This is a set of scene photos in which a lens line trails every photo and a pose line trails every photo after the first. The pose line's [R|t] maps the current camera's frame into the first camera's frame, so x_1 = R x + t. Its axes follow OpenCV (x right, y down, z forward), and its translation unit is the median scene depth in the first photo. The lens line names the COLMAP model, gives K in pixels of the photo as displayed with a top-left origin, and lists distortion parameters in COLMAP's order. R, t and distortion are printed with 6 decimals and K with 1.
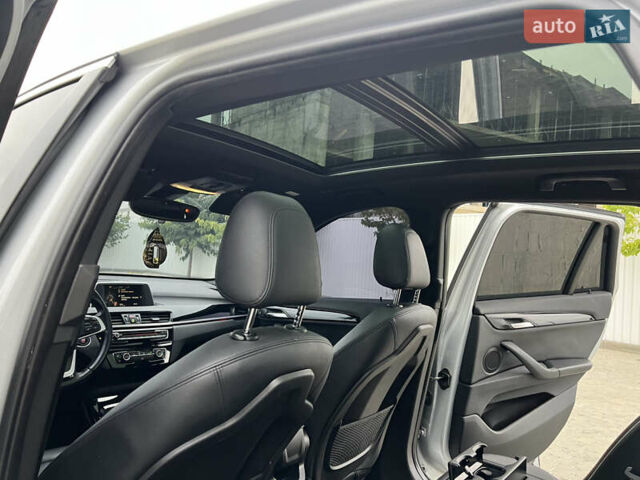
lens RADIAL K [[478.2, 0, 319.7], [0, 478.2, 240.2], [0, 0, 1]] dist [0.048399, -0.050453]
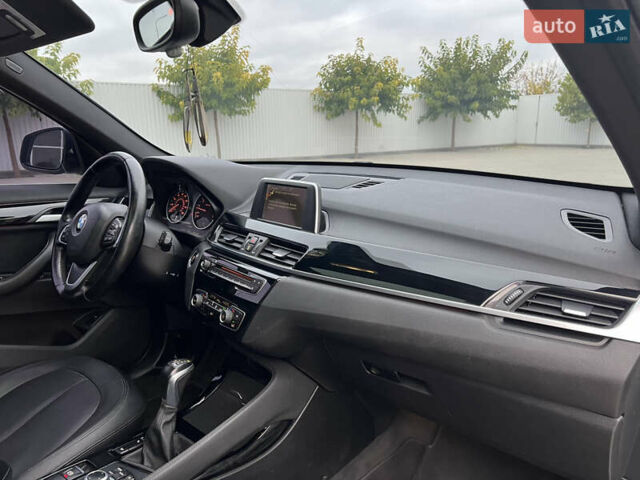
lens RADIAL K [[473.6, 0, 315.1], [0, 473.6, 237.1], [0, 0, 1]] dist [0.050881, -0.056982]
pose [[-0.117009, 0.149217, -0.981857, 0.156542], [0.056605, 0.988043, 0.143411, 0.082712], [0.991516, -0.038797, -0.124056, 1.194357]]
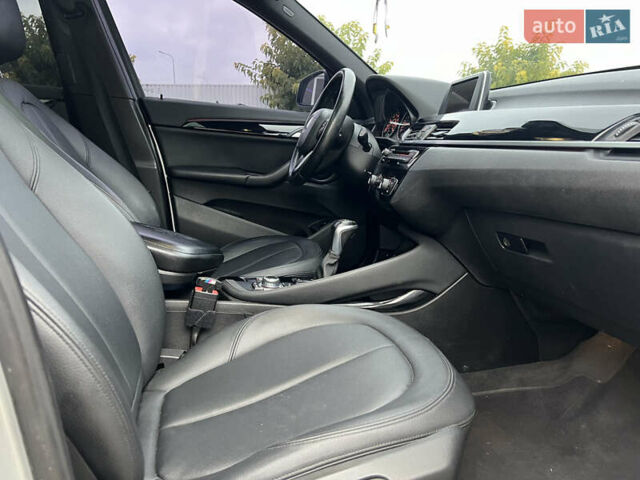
lens RADIAL K [[473.6, 0, 326.0], [0, 473.6, 243.5], [0, 0, 1]] dist [0.050881, -0.056982]
pose [[-0.636971, 0.088431, -0.765799, 0.192321], [-0.014766, 0.991817, 0.126812, 0.241478], [0.770746, 0.092084, -0.630453, 1.367404]]
